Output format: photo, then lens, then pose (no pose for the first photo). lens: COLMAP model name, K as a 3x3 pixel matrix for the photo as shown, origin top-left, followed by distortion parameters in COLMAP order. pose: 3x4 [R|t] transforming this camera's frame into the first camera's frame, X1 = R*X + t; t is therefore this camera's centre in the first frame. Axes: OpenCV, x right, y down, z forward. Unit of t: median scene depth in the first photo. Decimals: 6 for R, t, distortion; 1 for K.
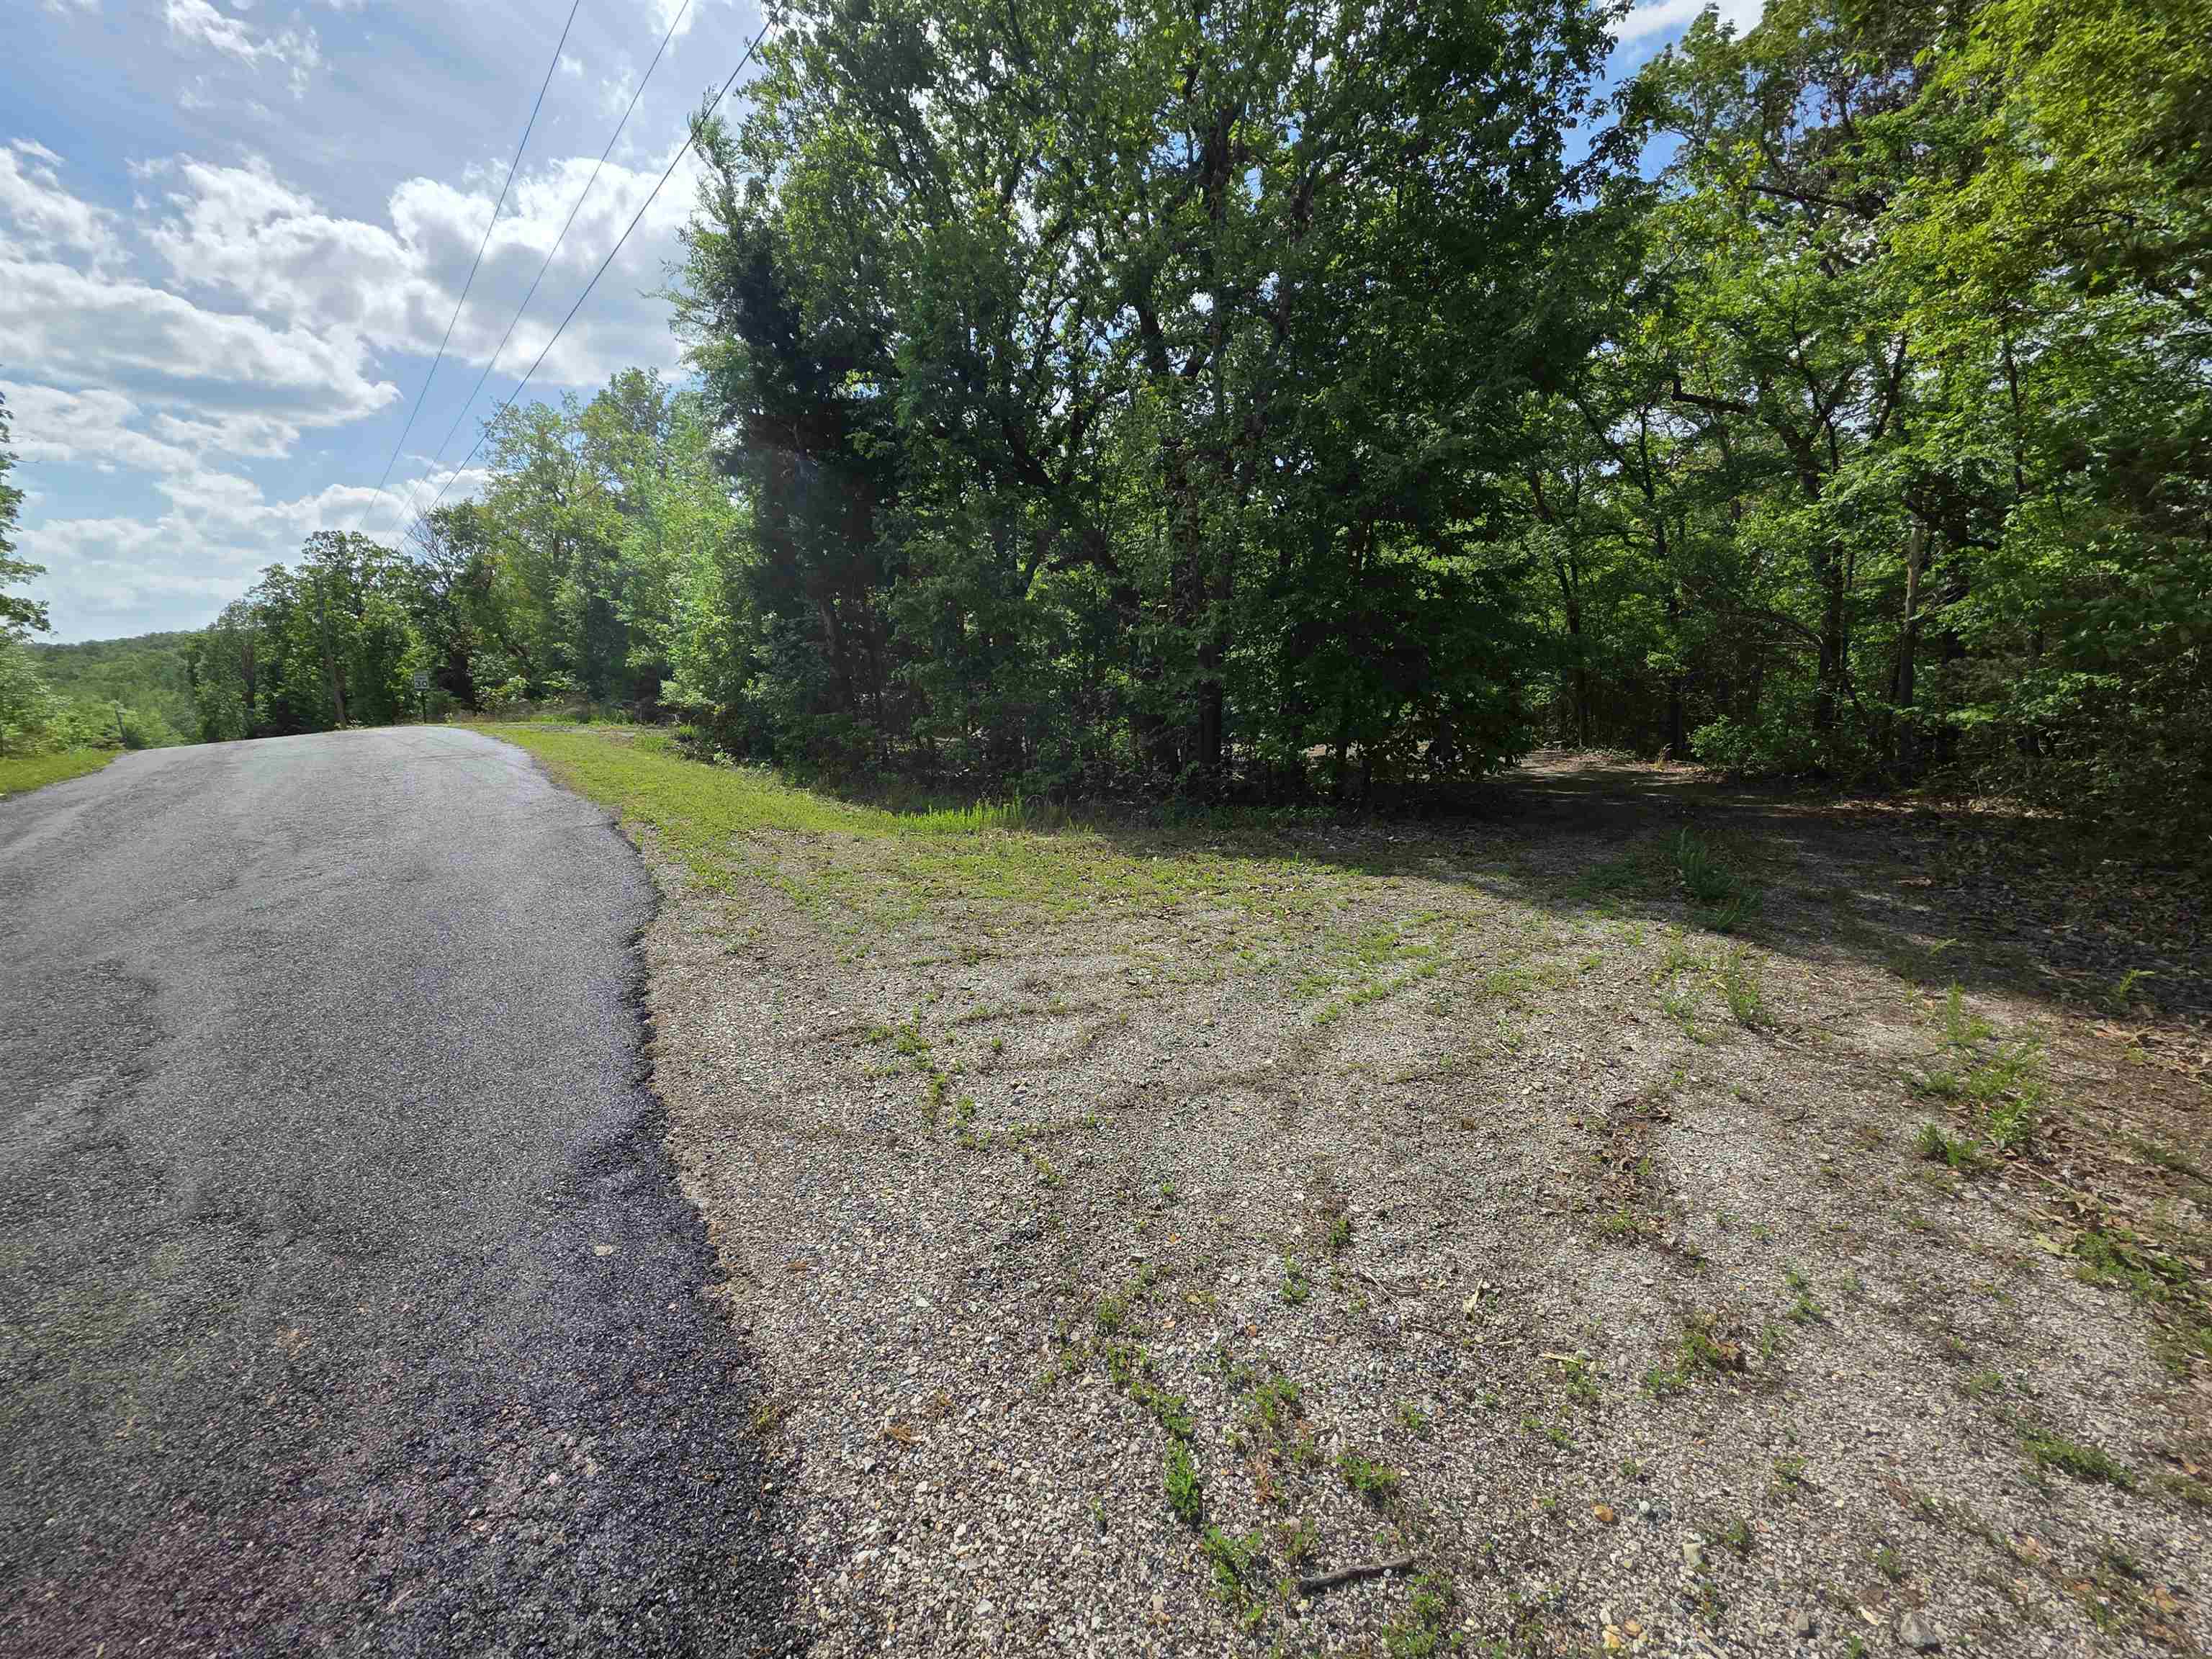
lens RADIAL K [[880.2, 0, 1107.4], [0, 880.2, 833.7], [0, 0, 1]] dist [0.001670, -0.000272]
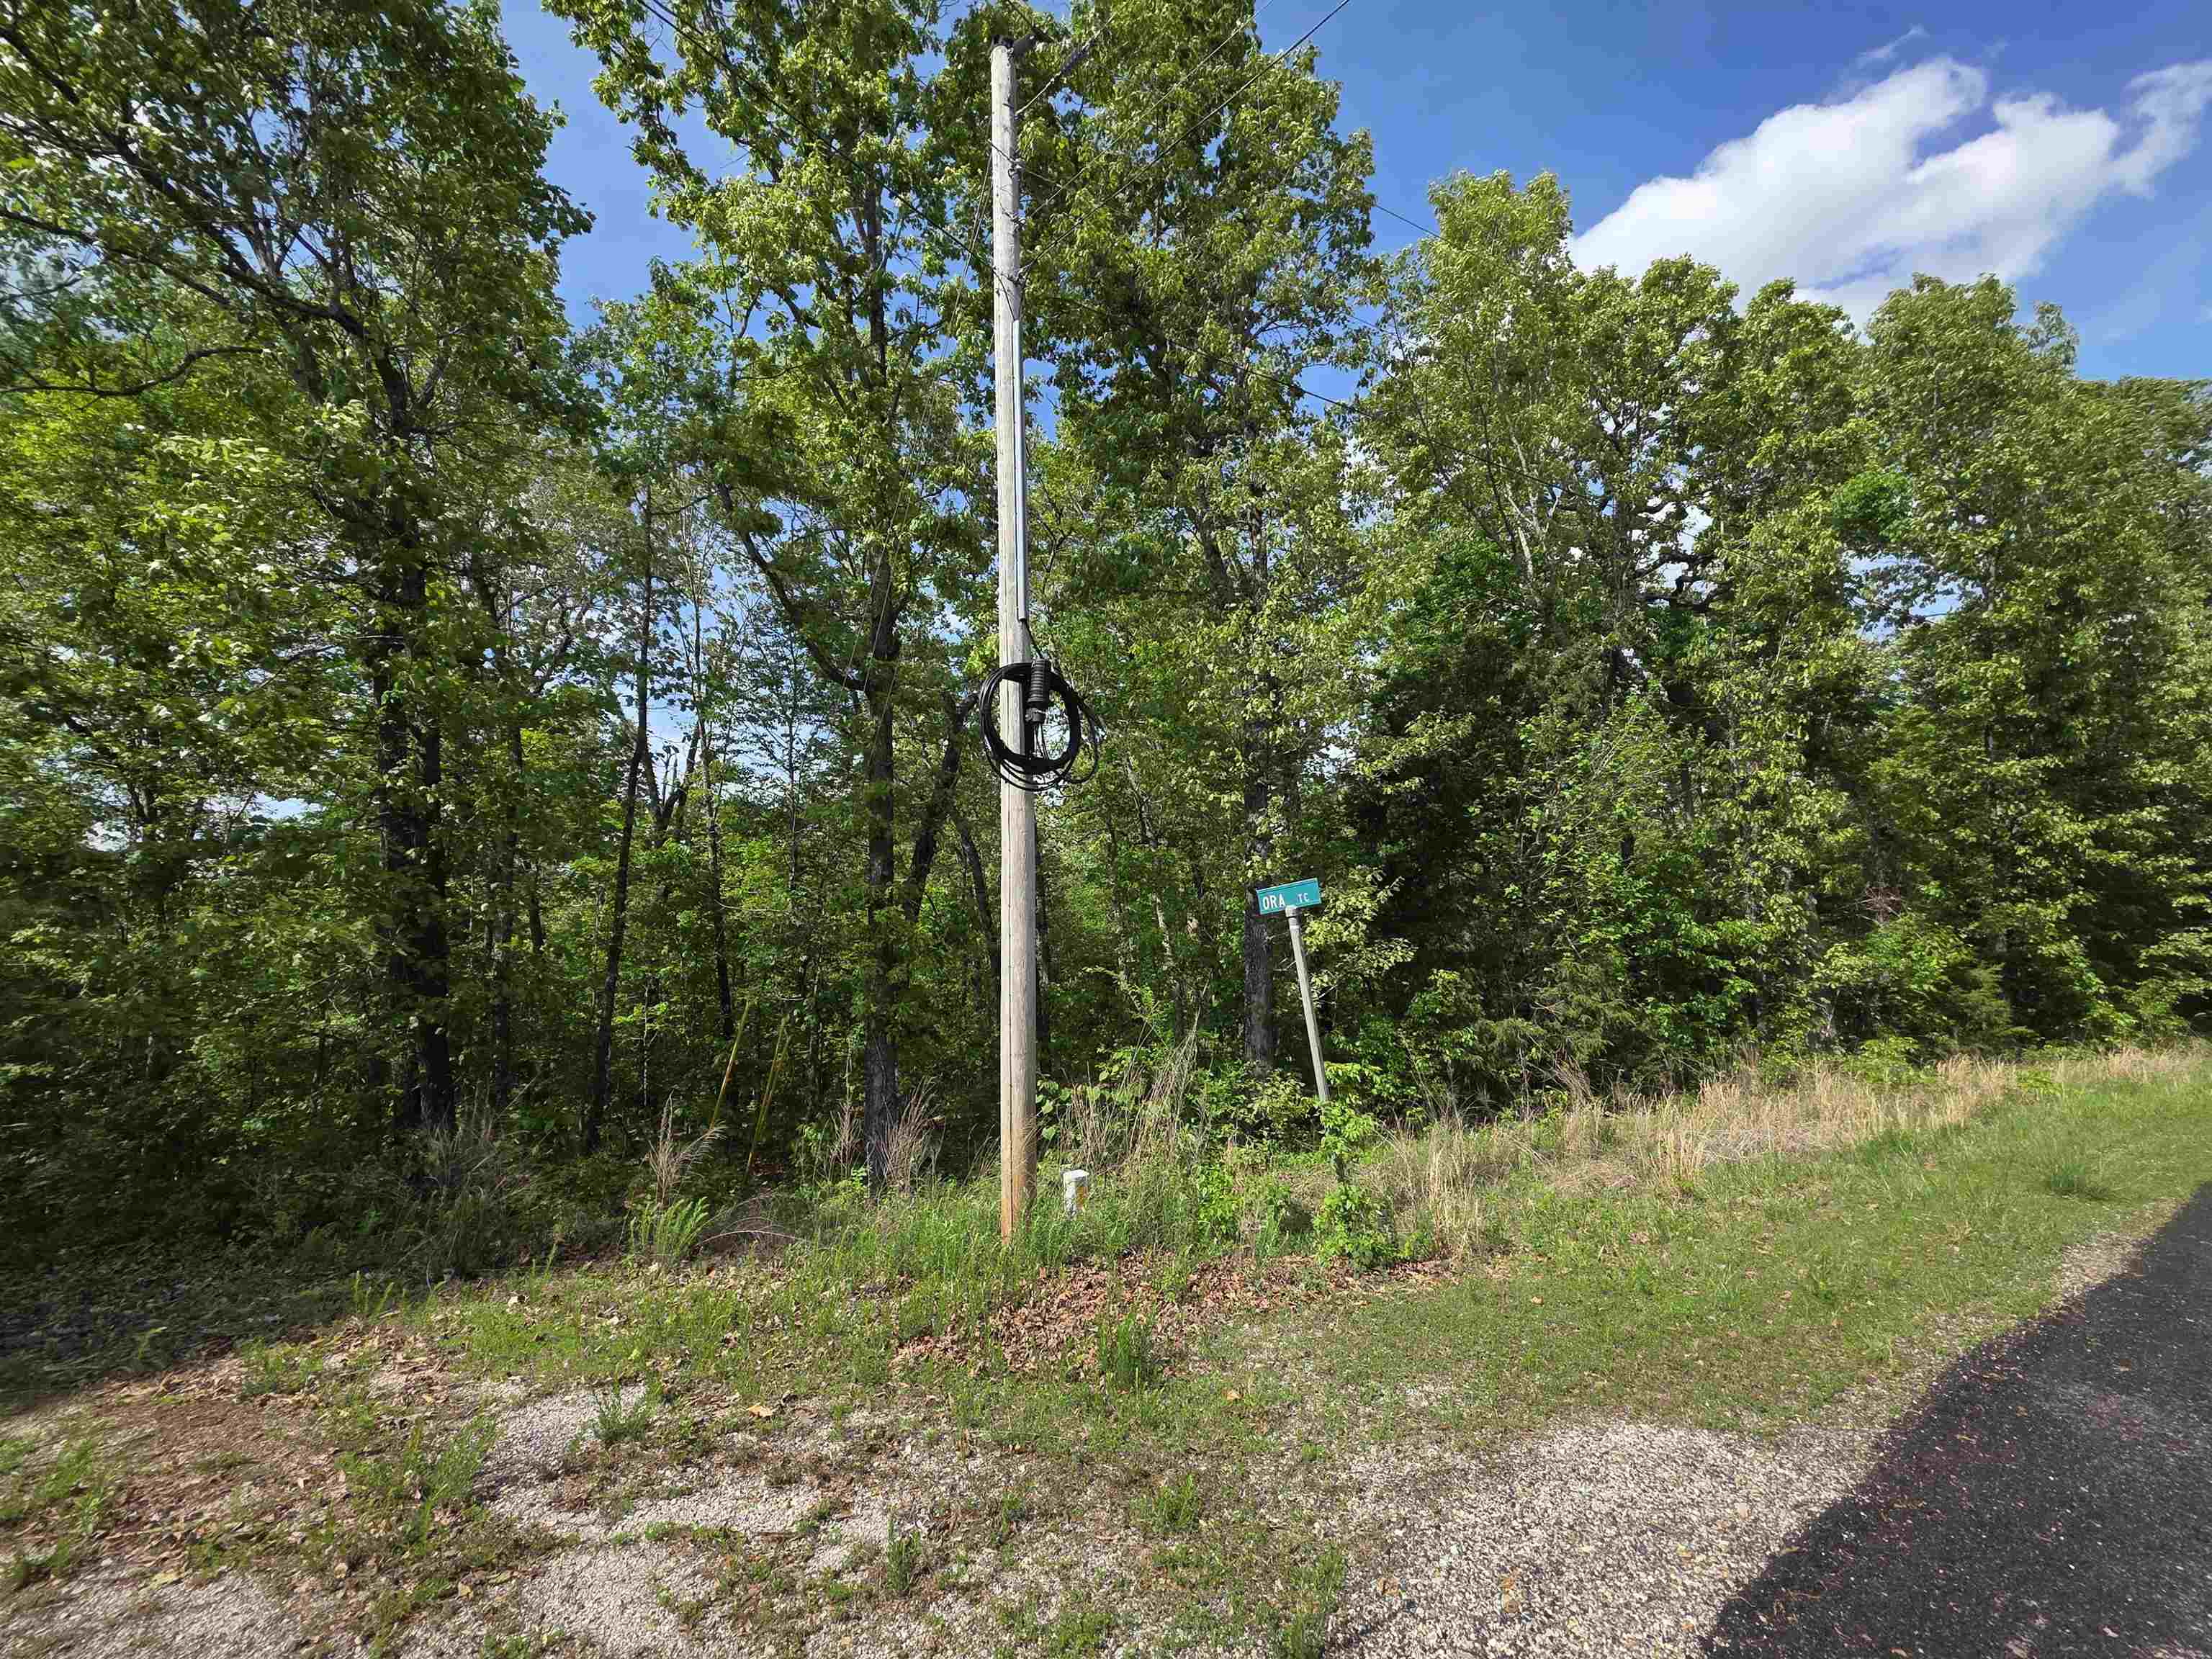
lens RADIAL K [[886.0, 0, 1106.0], [0, 886.0, 829.5], [0, 0, 1]] dist [-0.000314, 0.000443]
pose [[-0.156498, 0.189054, 0.969416, -0.261477], [0.235579, 0.960326, -0.149251, 0.001015], [-0.959172, 0.205016, -0.194826, -0.081836]]
